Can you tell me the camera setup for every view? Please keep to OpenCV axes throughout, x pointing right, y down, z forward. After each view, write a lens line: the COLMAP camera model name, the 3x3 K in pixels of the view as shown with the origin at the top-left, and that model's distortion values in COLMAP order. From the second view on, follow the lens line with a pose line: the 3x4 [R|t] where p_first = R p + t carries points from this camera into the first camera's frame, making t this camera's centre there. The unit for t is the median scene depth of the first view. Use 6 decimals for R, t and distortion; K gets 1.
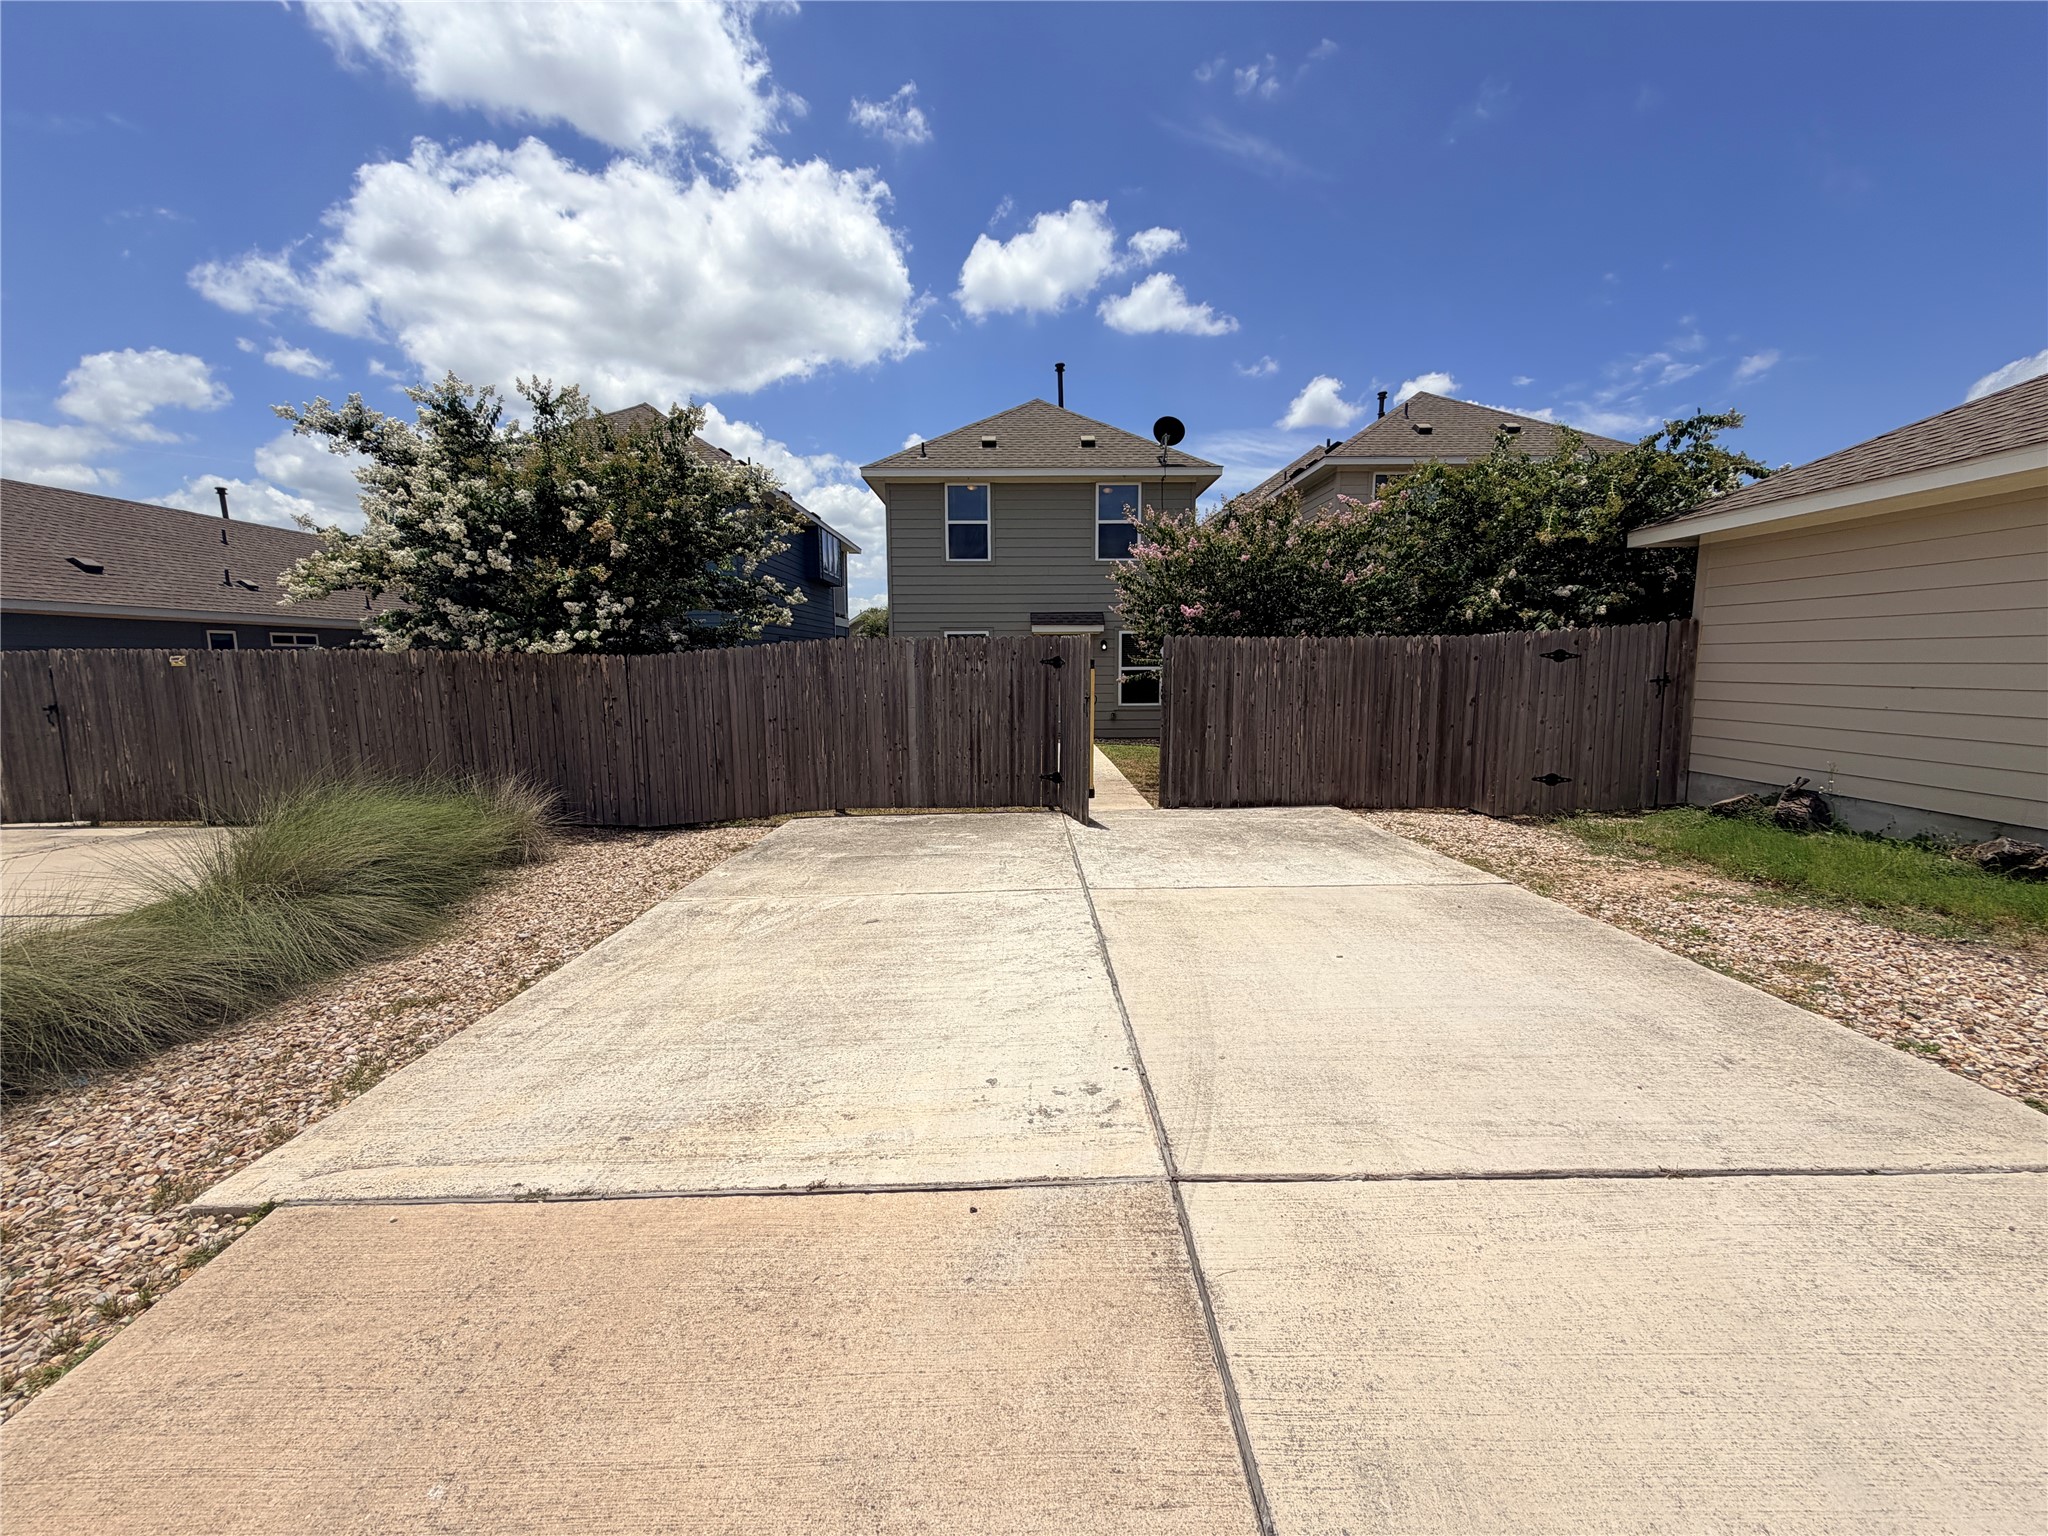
lens RADIAL K [[818.3, 0, 1025.8], [0, 818.3, 764.6], [0, 0, 1]] dist [-0.001074, -0.000322]
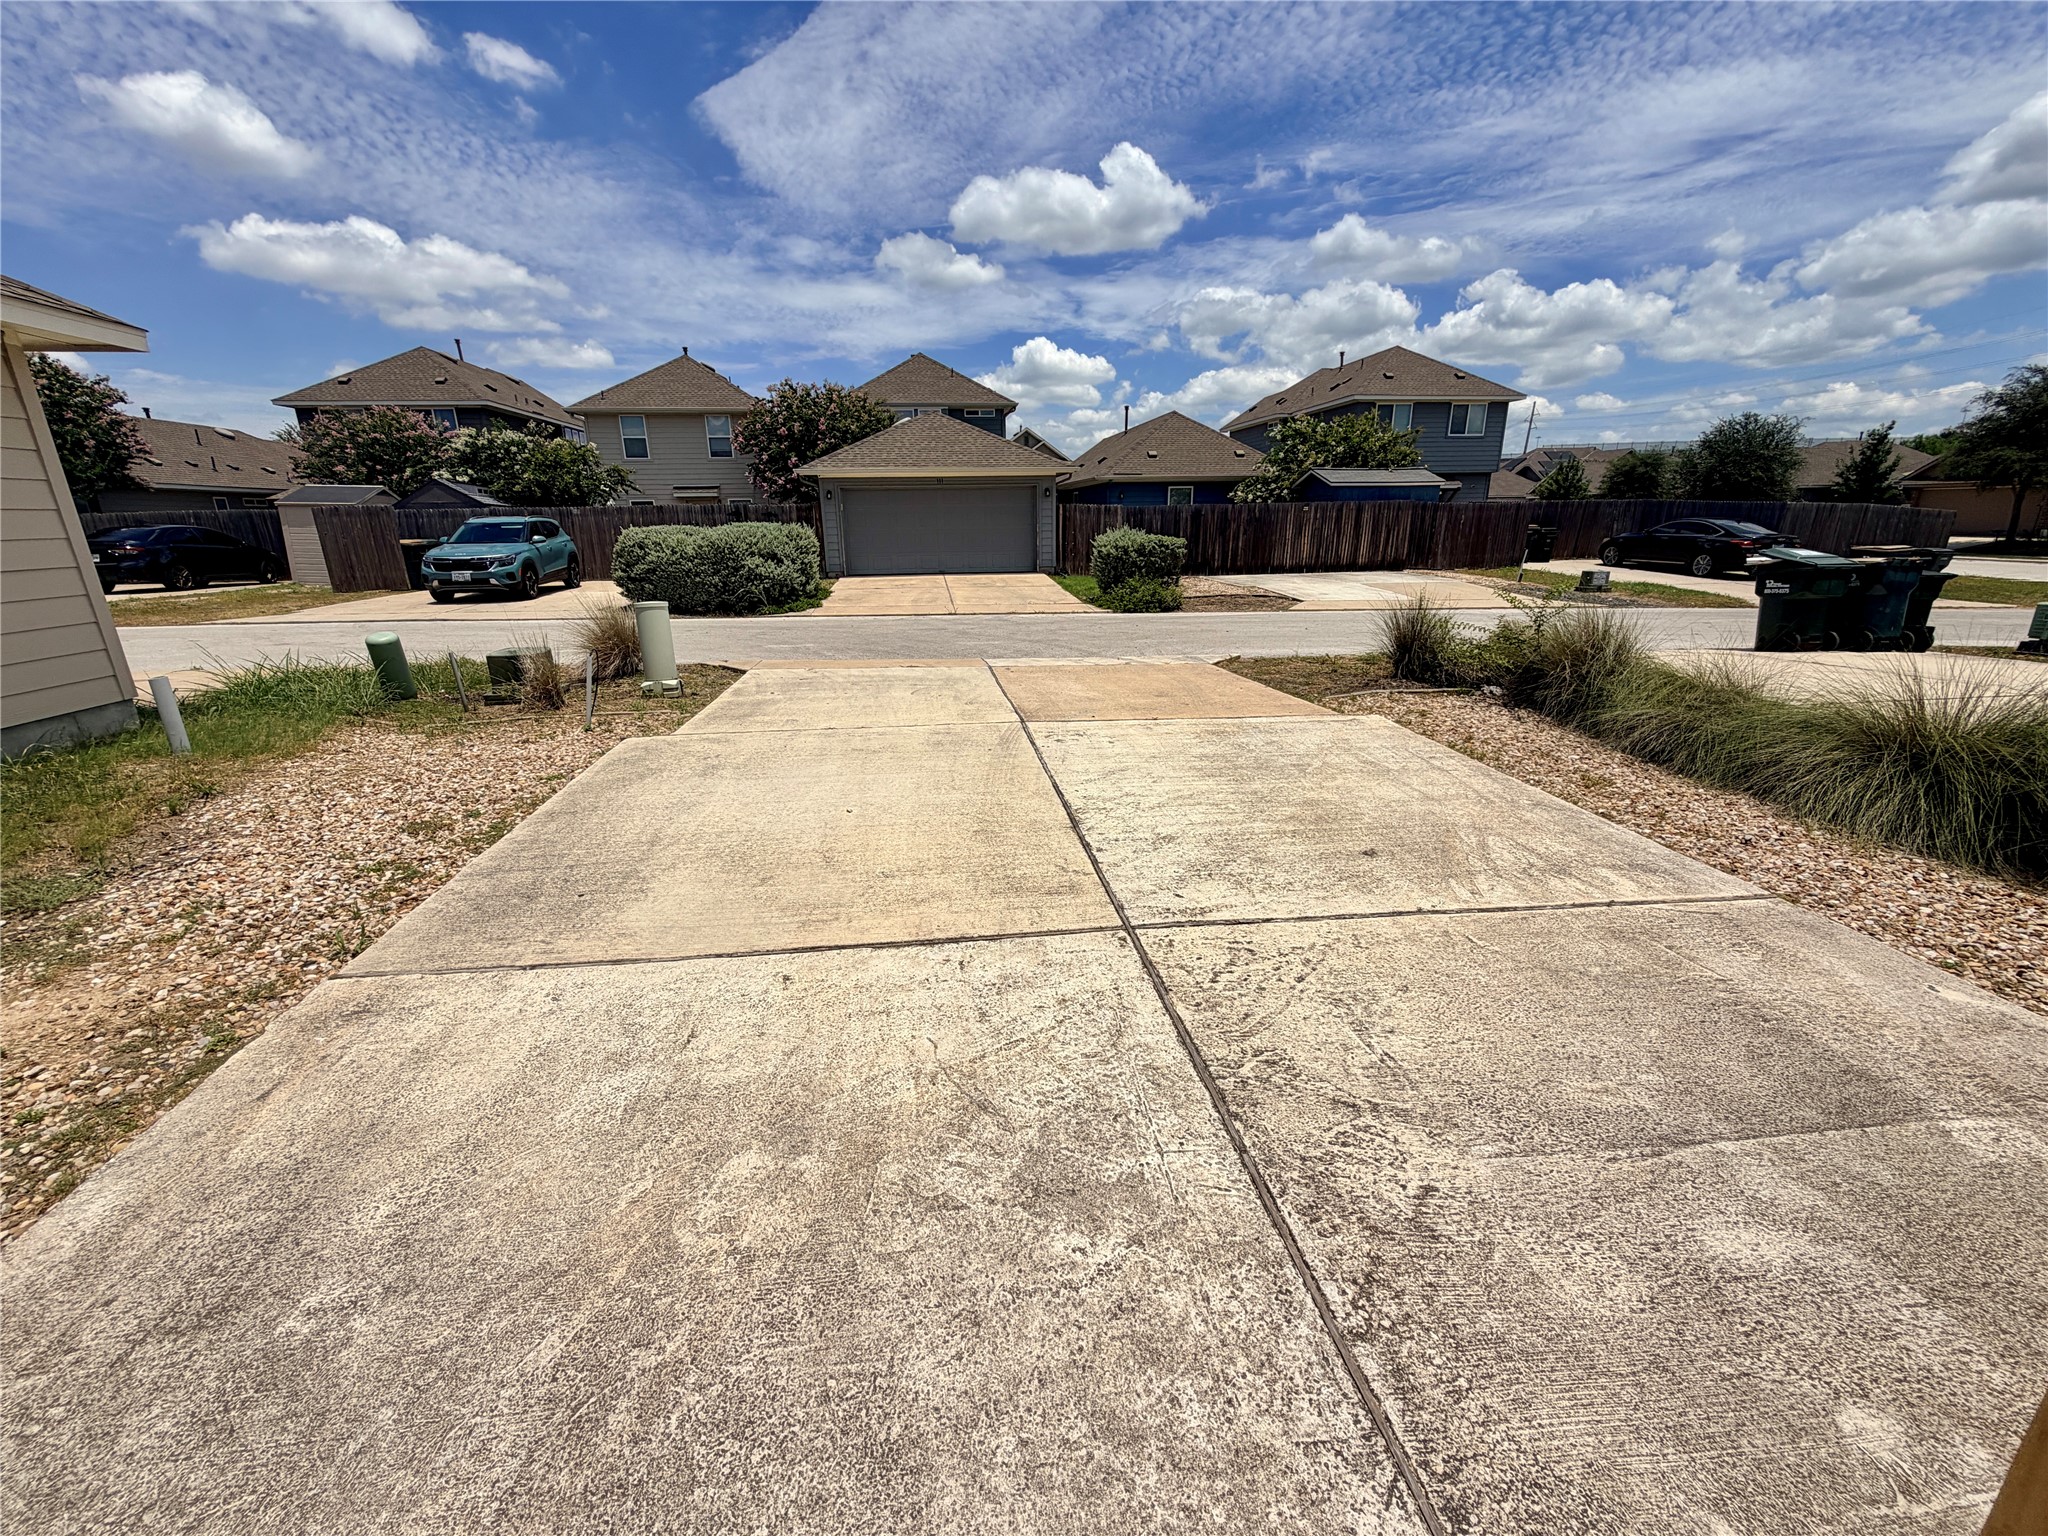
lens RADIAL K [[818.3, 0, 1013.1], [0, 818.3, 770.0], [0, 0, 1]] dist [-0.001074, -0.000322]
pose [[-0.993609, 0.052096, -0.100135, 0.278410], [0.005929, 0.909986, 0.414596, -0.255700], [0.112721, 0.411353, -0.904479, 1.980571]]
